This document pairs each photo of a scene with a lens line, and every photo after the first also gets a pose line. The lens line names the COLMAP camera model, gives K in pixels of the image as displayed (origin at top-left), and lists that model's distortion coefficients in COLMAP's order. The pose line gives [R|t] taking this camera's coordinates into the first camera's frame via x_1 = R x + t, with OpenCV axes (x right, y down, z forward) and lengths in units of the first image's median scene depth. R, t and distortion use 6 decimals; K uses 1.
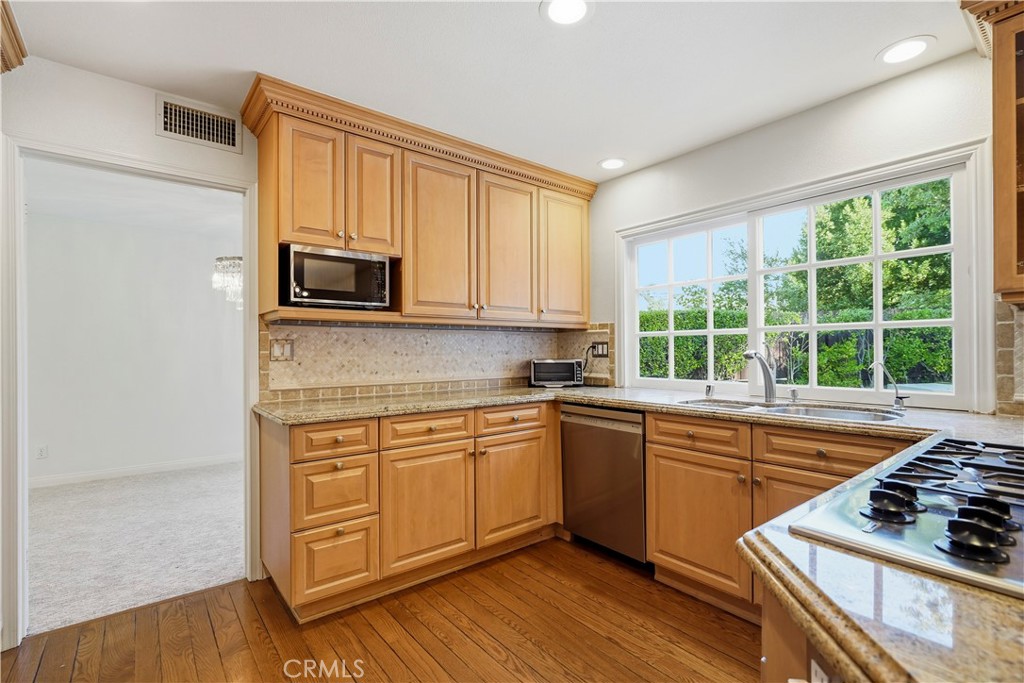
lens RADIAL K [[478.3, 0, 509.3], [0, 478.3, 348.9], [0, 0, 1]] dist [0.000746, 0.000760]
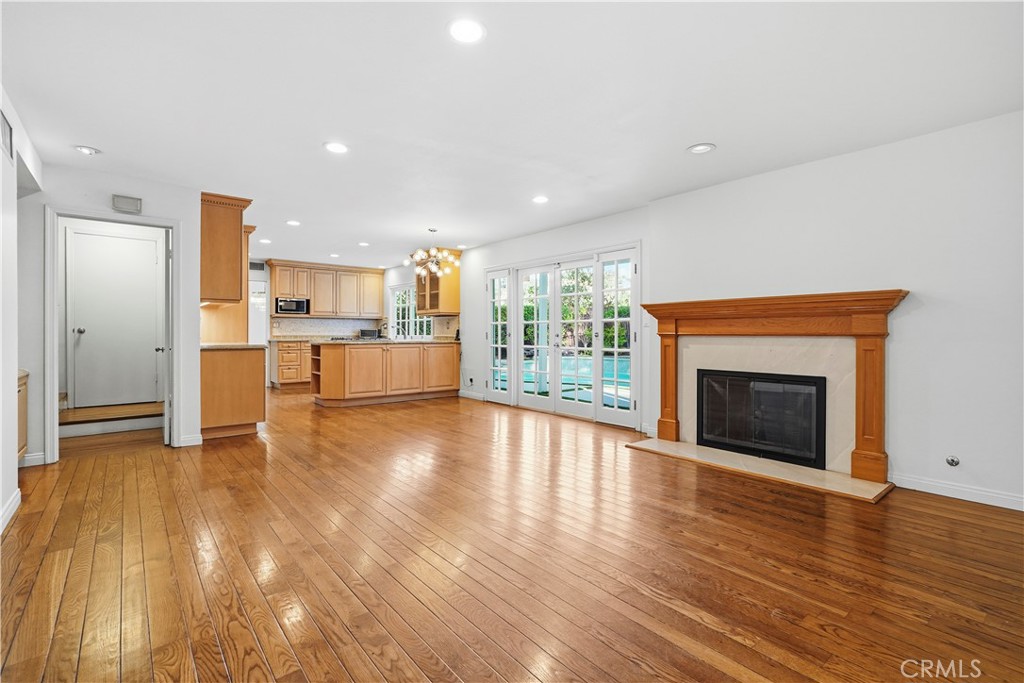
lens RADIAL K [[478.3, 0, 517.0], [0, 478.3, 333.4], [0, 0, 1]] dist [0.000746, 0.000760]
pose [[0.999647, 0.007844, 0.025376, 1.240959], [-0.007601, 0.999924, -0.009655, 0.089119], [-0.025450, 0.009459, 0.999631, -2.630988]]
